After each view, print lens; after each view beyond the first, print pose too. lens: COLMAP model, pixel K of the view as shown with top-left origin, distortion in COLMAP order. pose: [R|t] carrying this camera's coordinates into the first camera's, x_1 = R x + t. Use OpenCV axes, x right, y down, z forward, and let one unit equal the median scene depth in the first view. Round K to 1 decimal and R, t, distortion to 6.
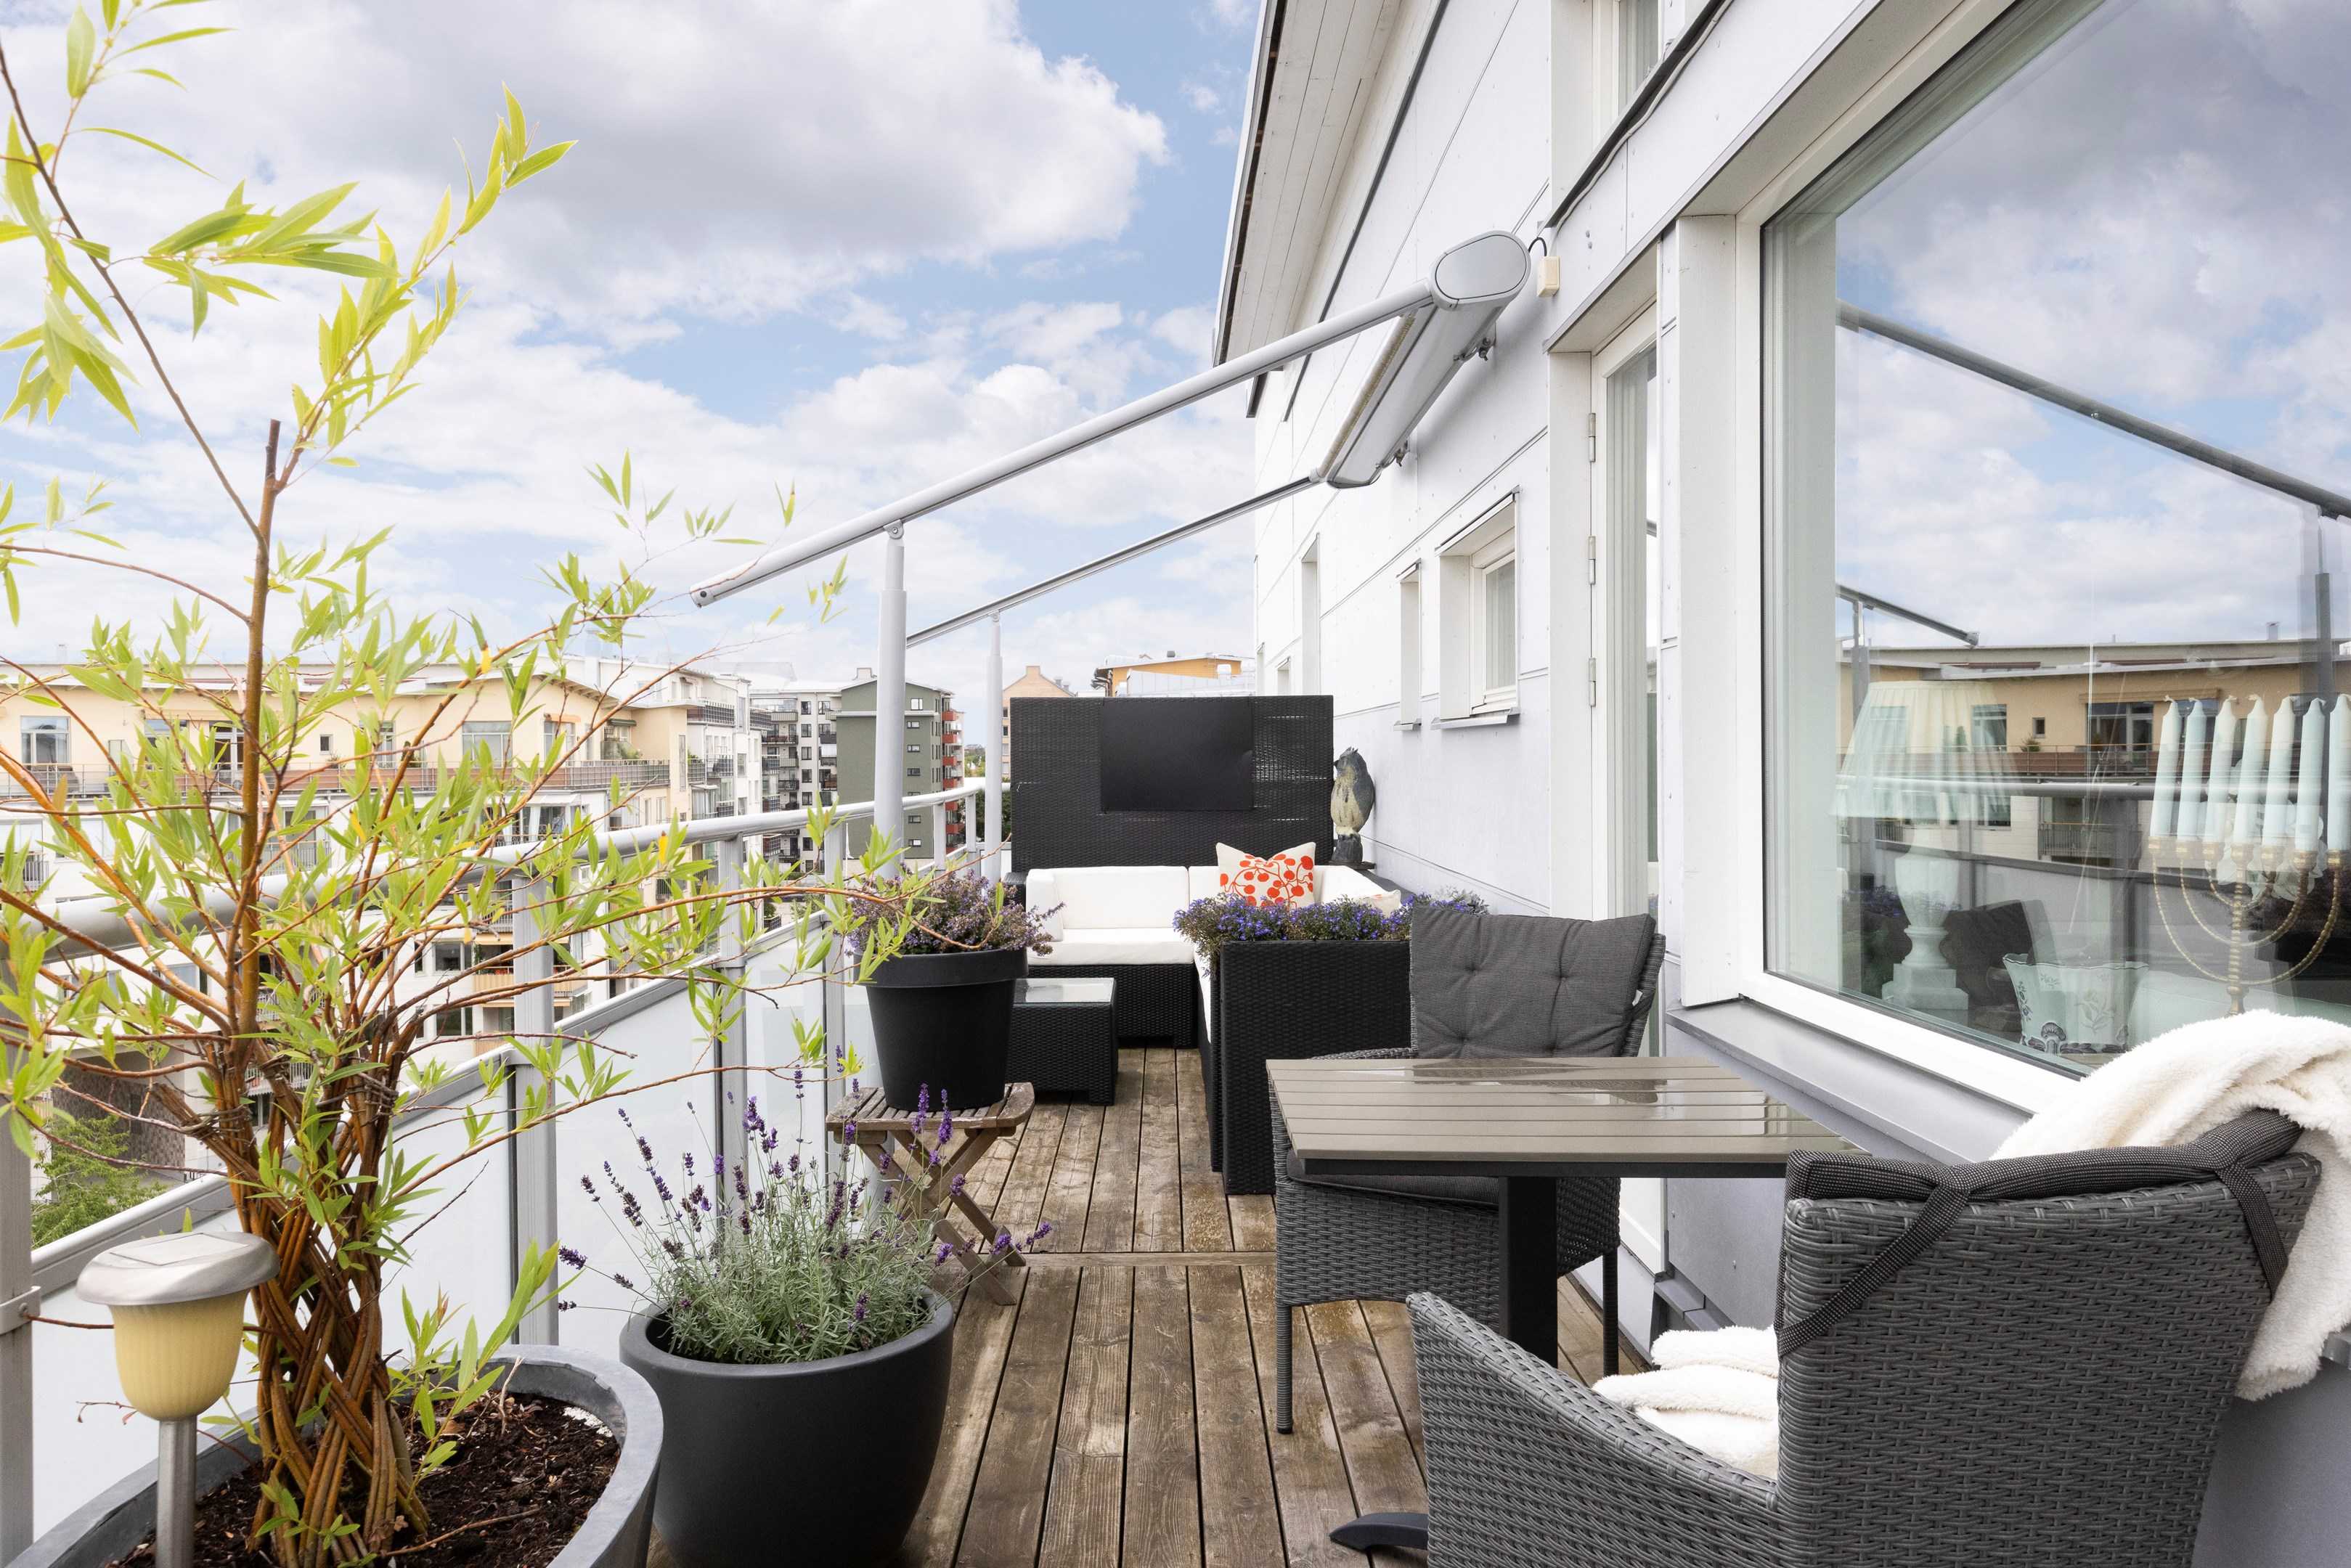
lens RADIAL K [[1828.6, 0, 1173.2], [0, 1828.6, 783.8], [0, 0, 1]] dist [0.000215, -0.000304]
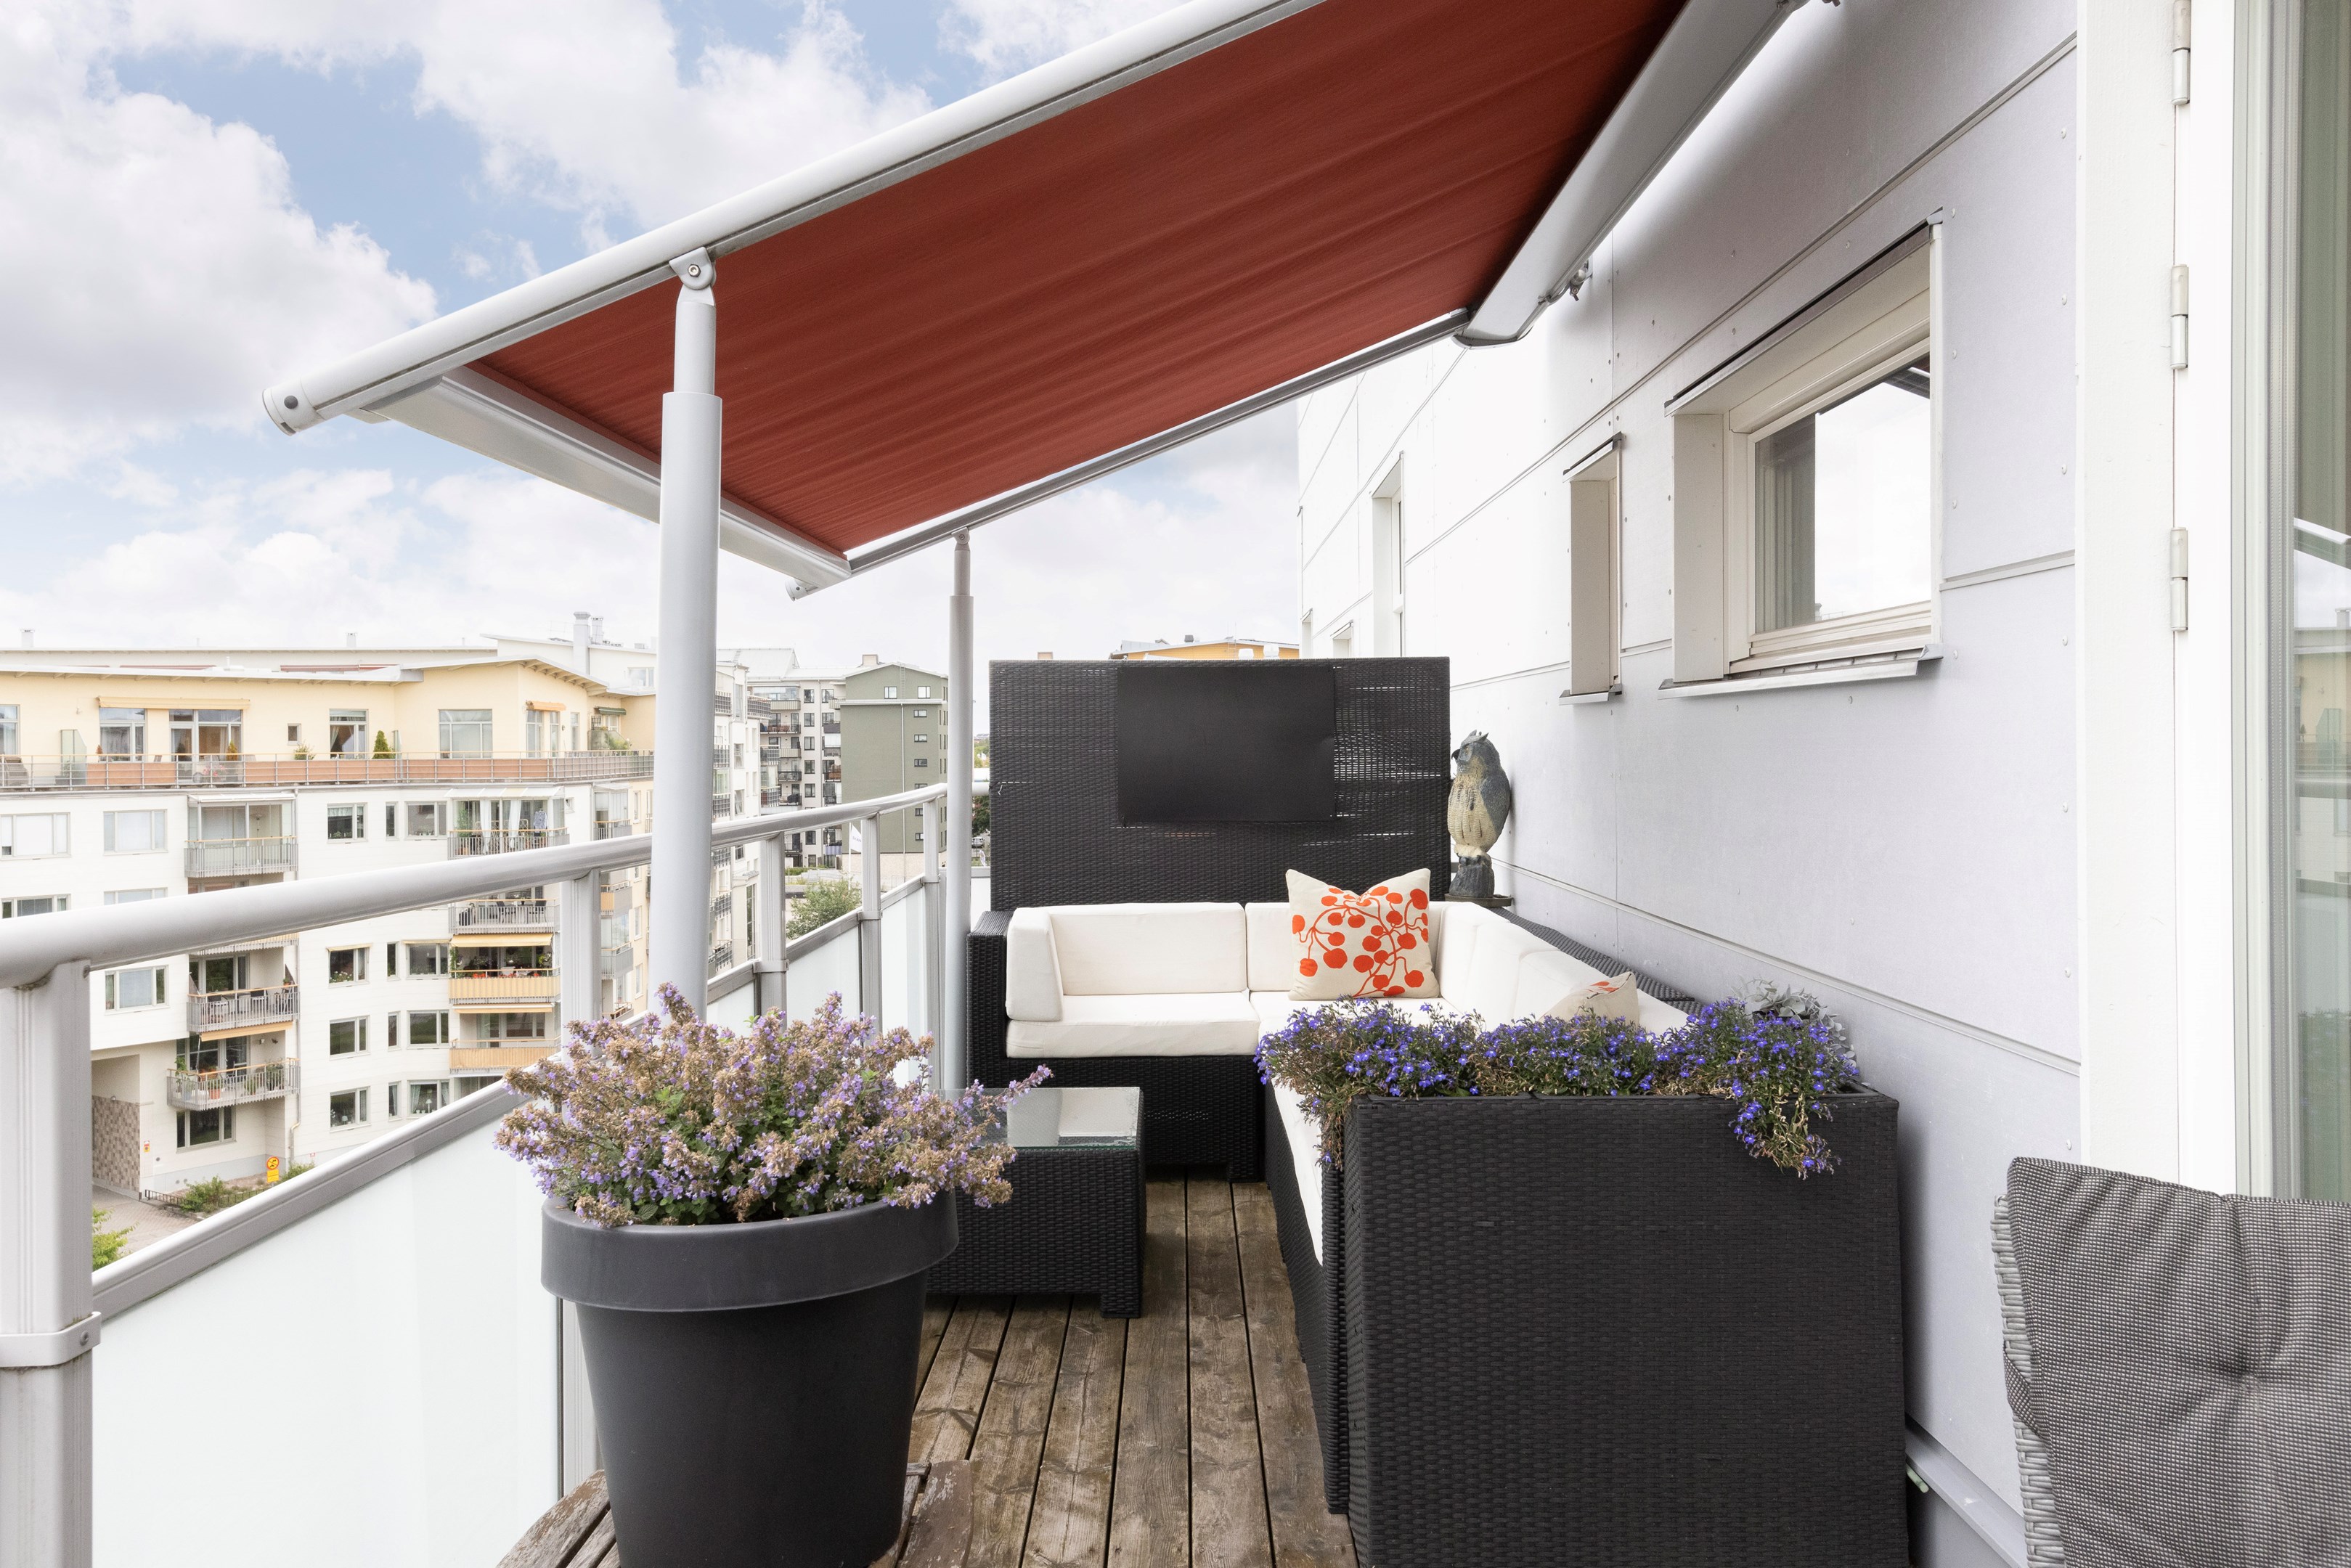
lens RADIAL K [[1828.6, 0, 1177.8], [0, 1828.6, 776.7], [0, 0, 1]] dist [0.000215, -0.000304]
pose [[0.999984, -0.000862, -0.005513, -0.010986], [0.000871, 0.999998, 0.001523, -0.003093], [0.005511, -0.001527, 0.999984, 0.254875]]
